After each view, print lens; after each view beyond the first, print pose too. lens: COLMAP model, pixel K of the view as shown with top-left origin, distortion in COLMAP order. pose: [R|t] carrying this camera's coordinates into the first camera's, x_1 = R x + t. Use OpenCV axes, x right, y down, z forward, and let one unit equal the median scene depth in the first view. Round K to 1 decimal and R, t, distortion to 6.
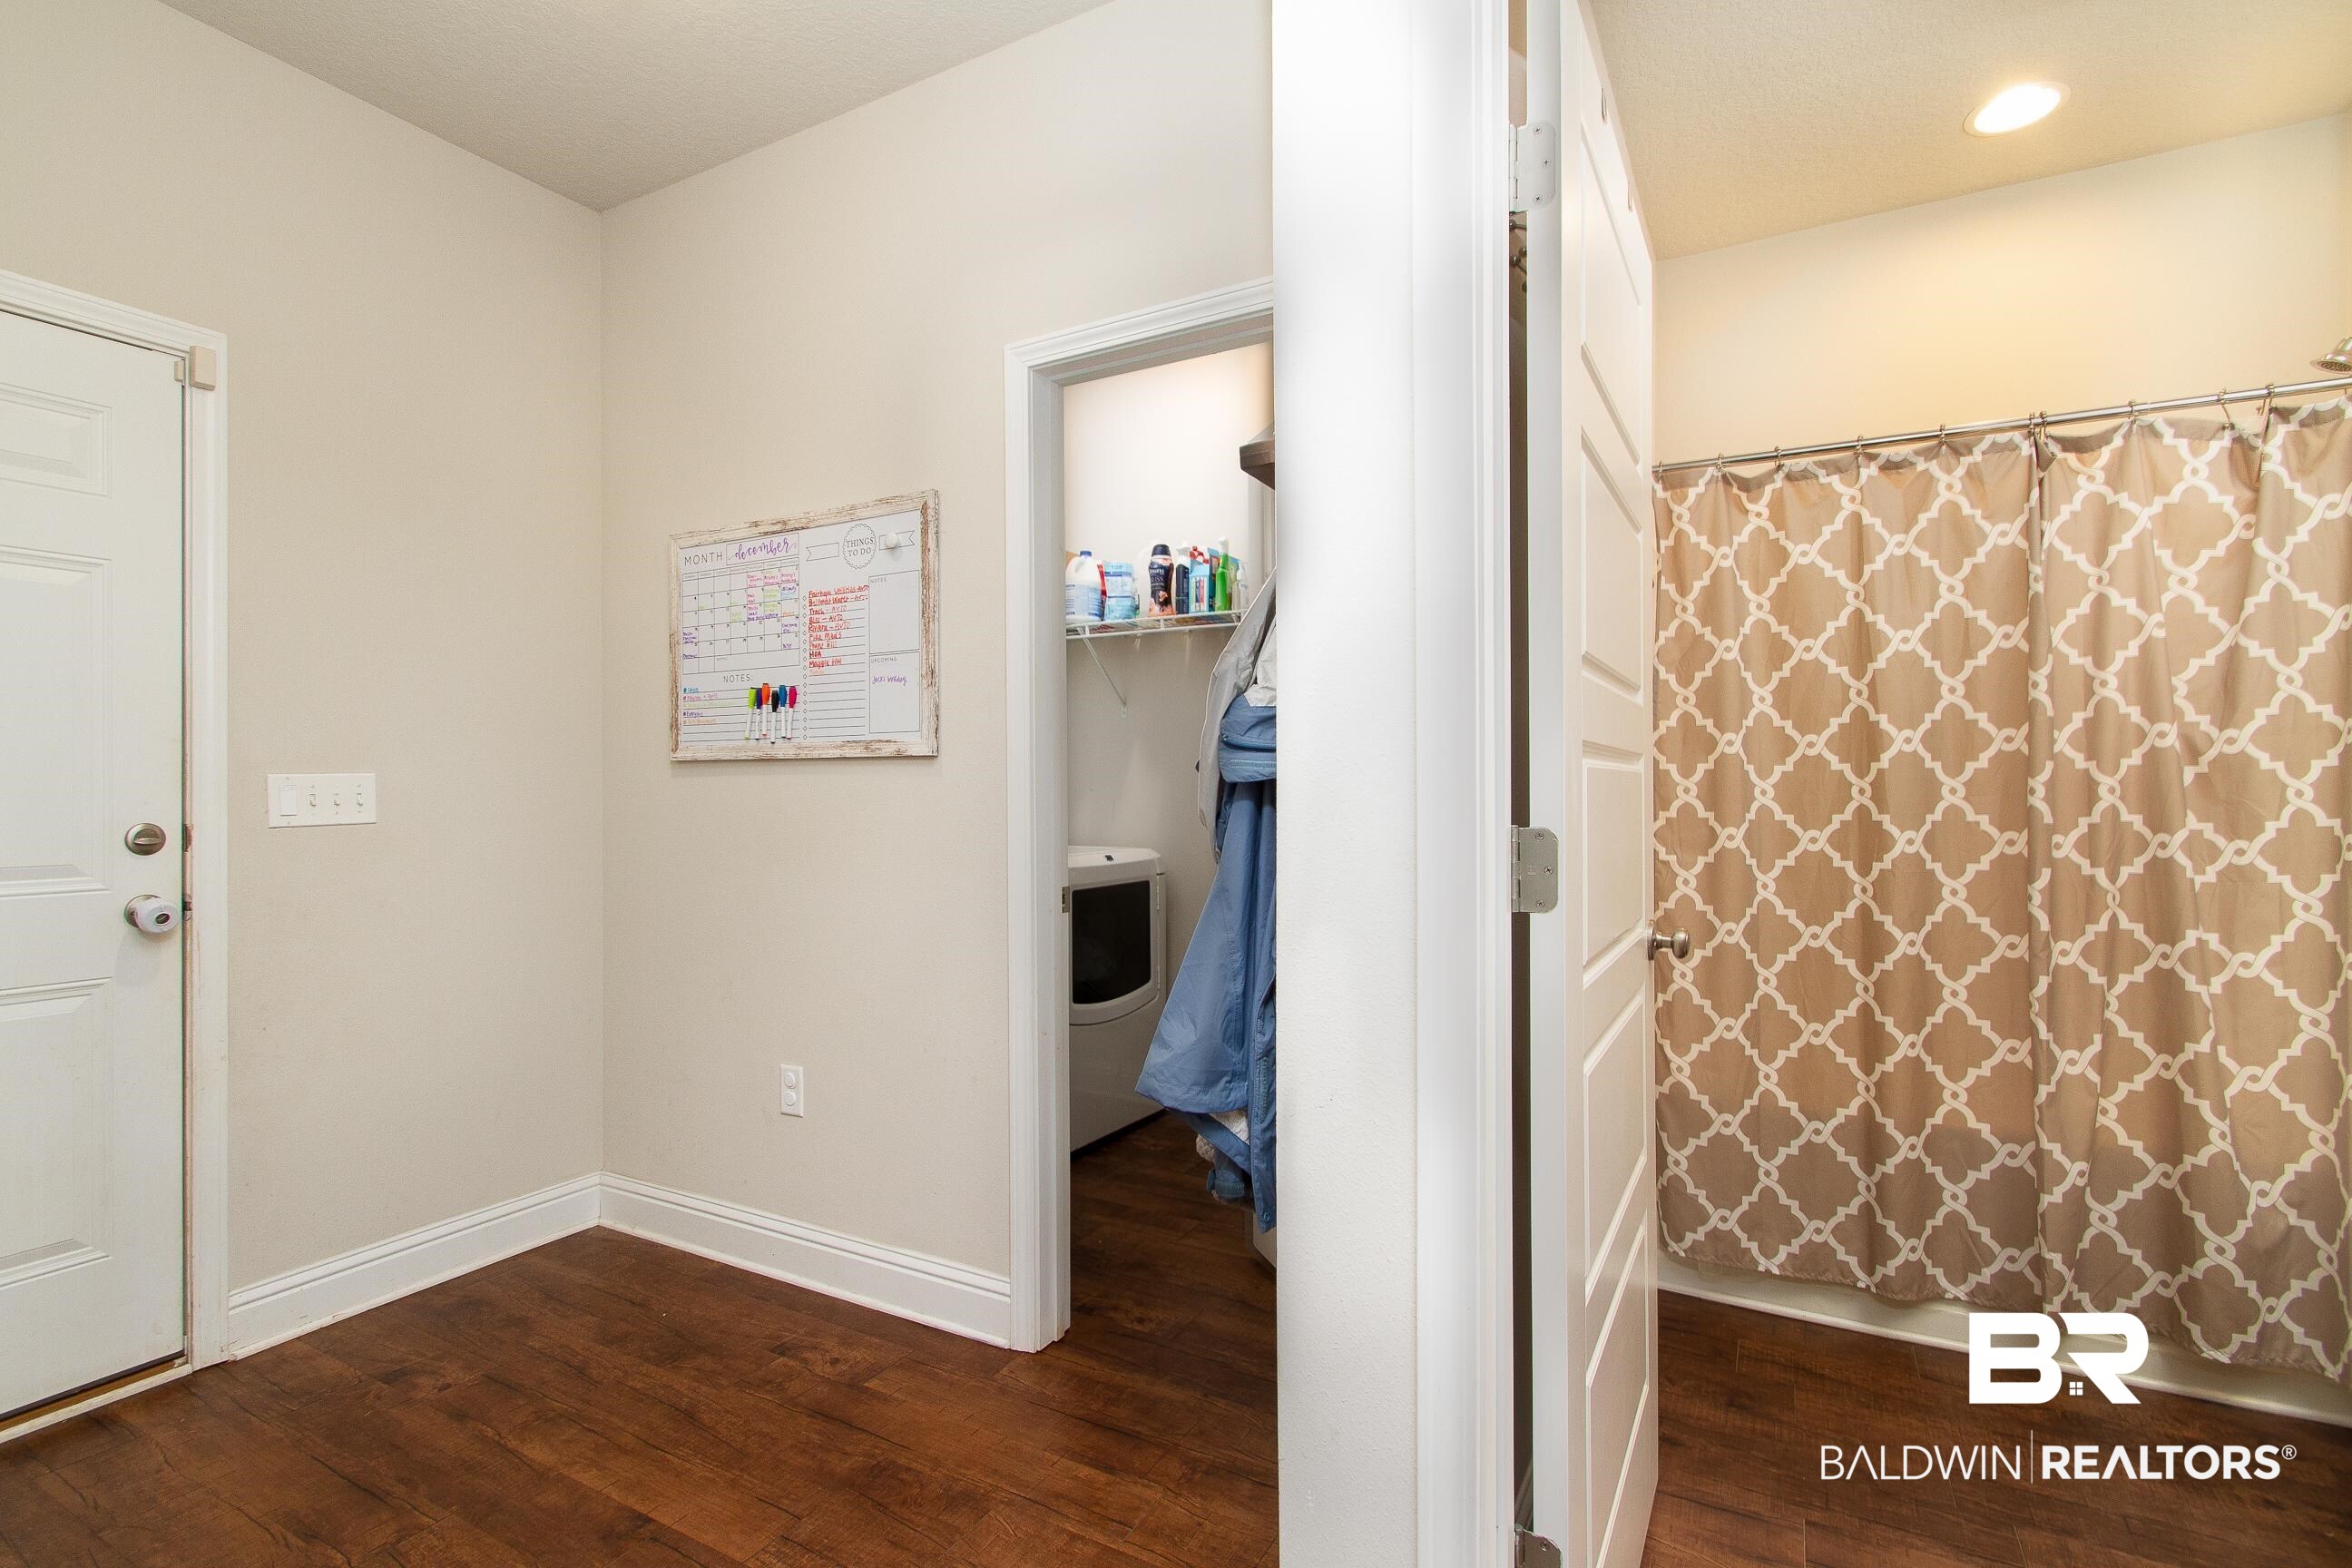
lens RADIAL K [[1094.8, 0, 1118.6], [0, 1094.8, 791.3], [0, 0, 1]] dist [0.007230, -0.004411]
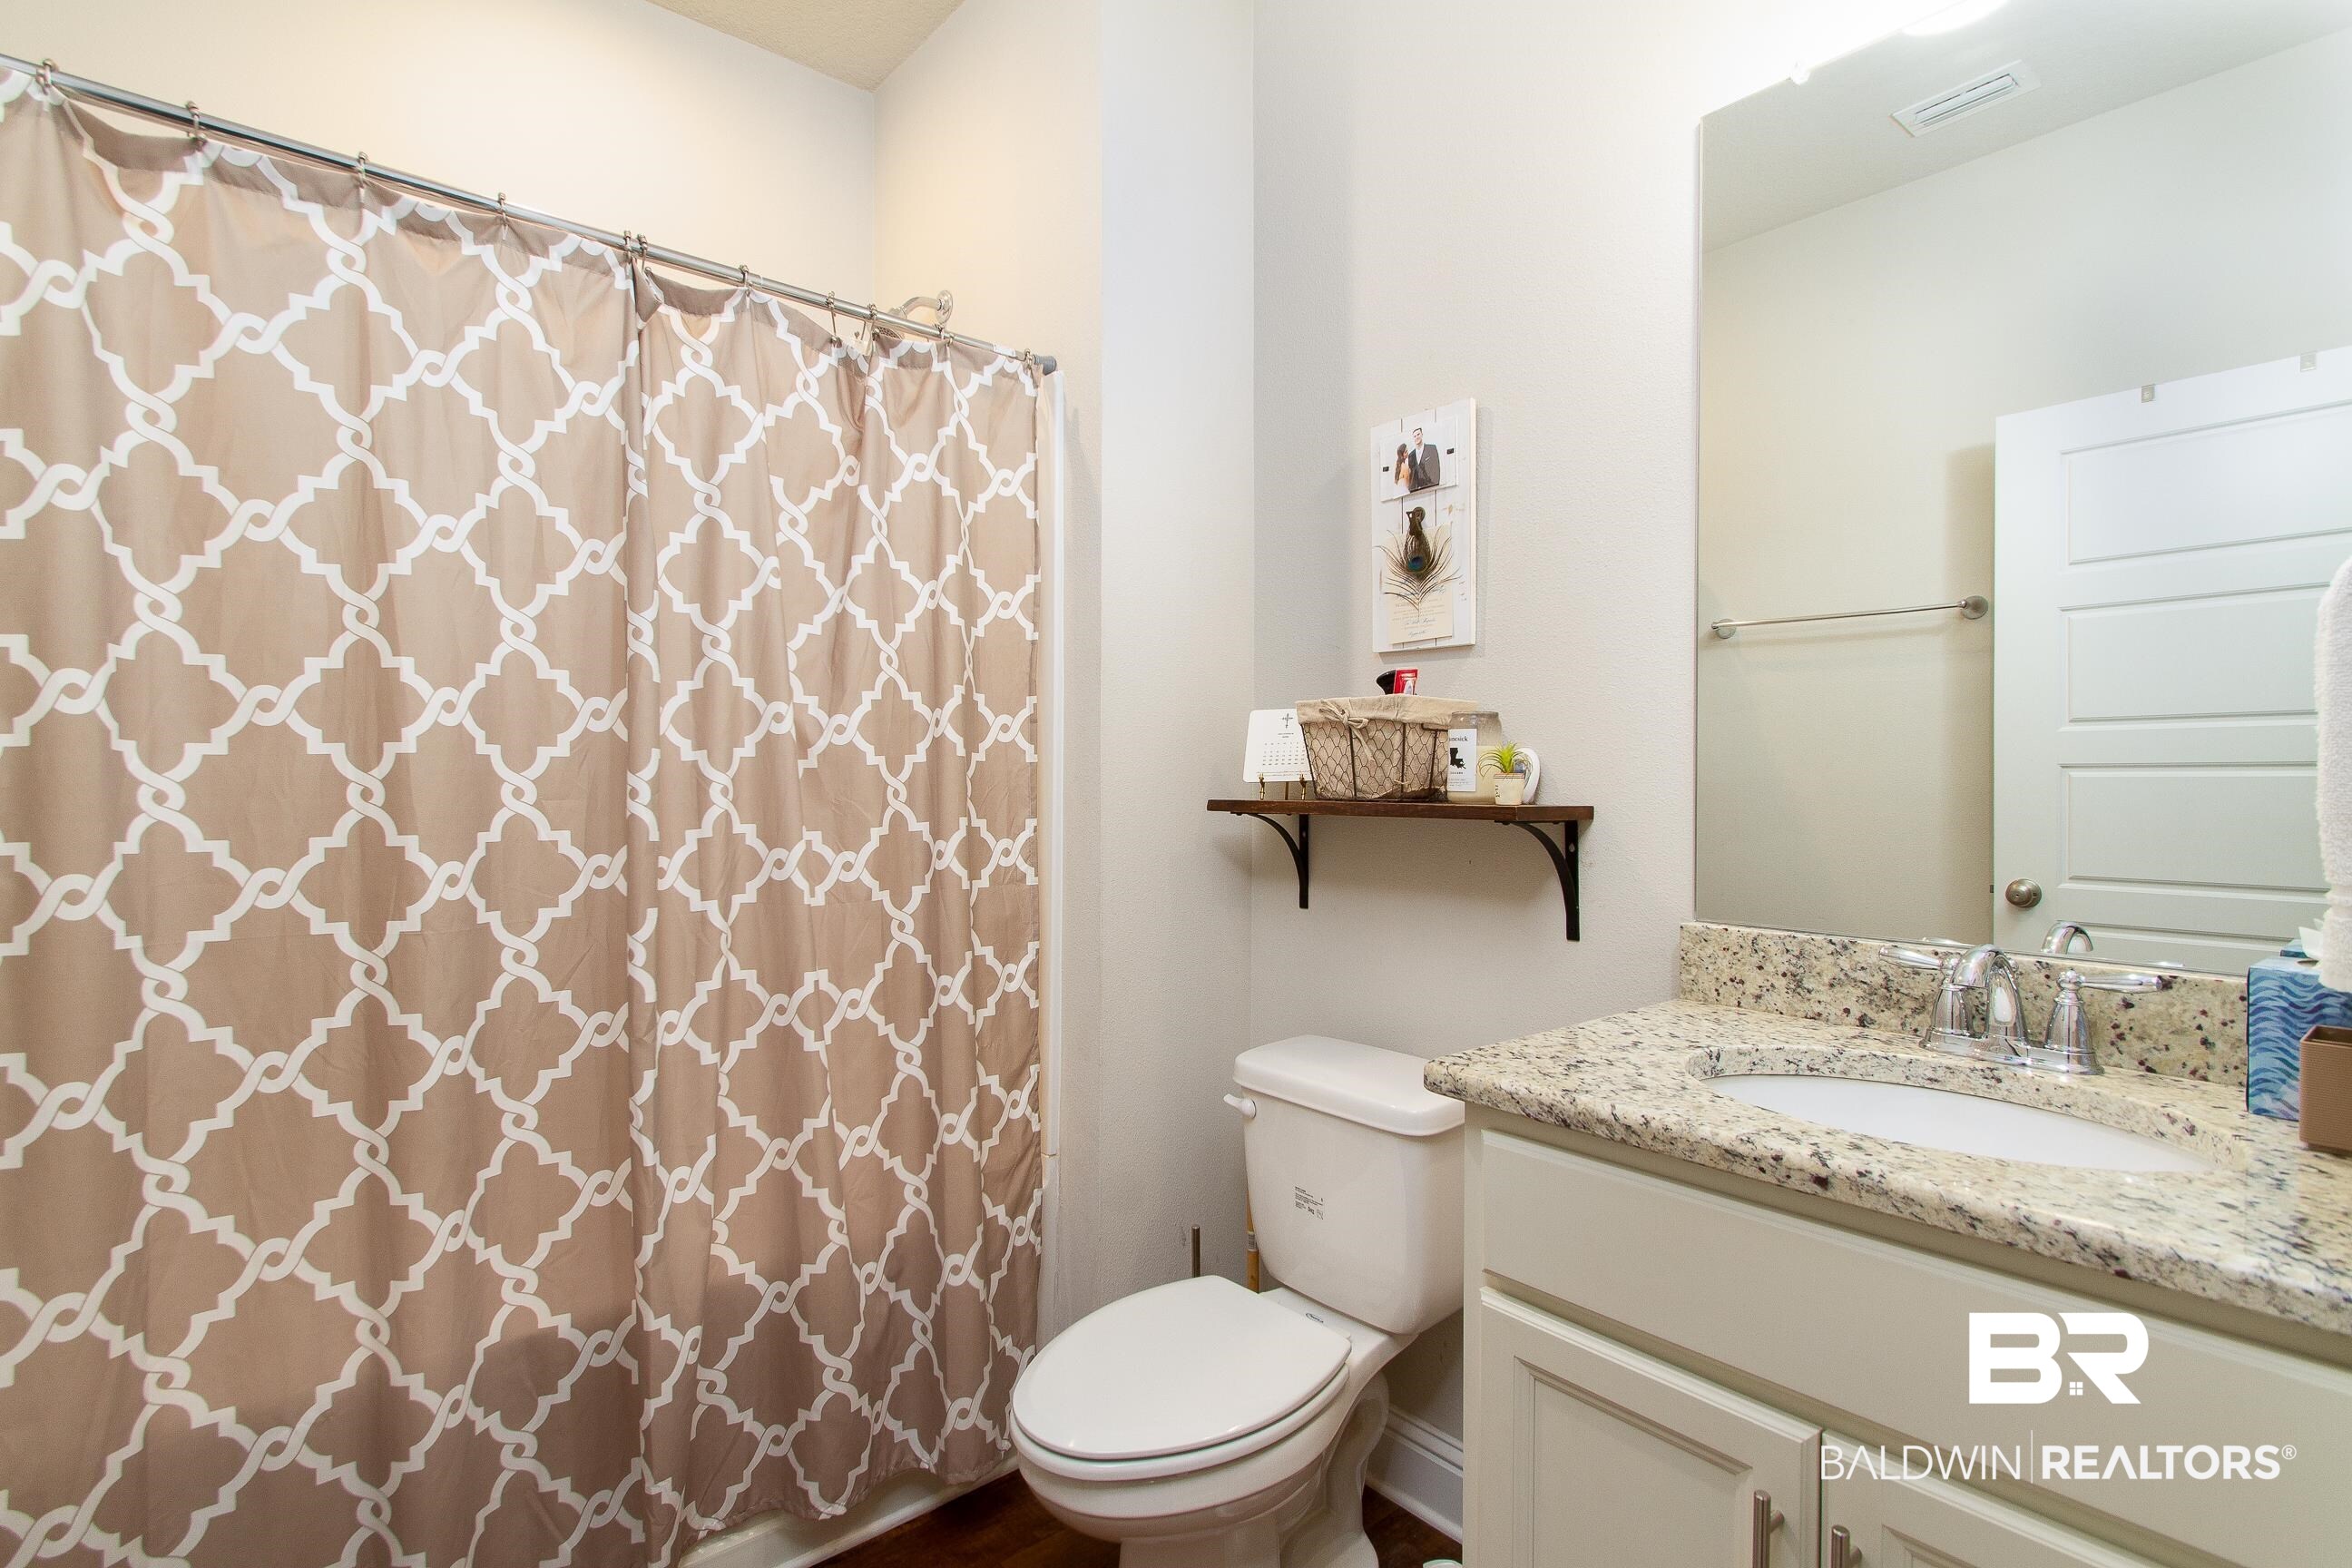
lens RADIAL K [[1094.8, 0, 1188.5], [0, 1094.8, 780.0], [0, 0, 1]] dist [0.007230, -0.004411]
pose [[0.319406, 0.007403, 0.947589, 0.310490], [0.005933, 0.999934, -0.009812, 0.000682], [-0.947599, 0.008757, 0.319341, 0.468460]]
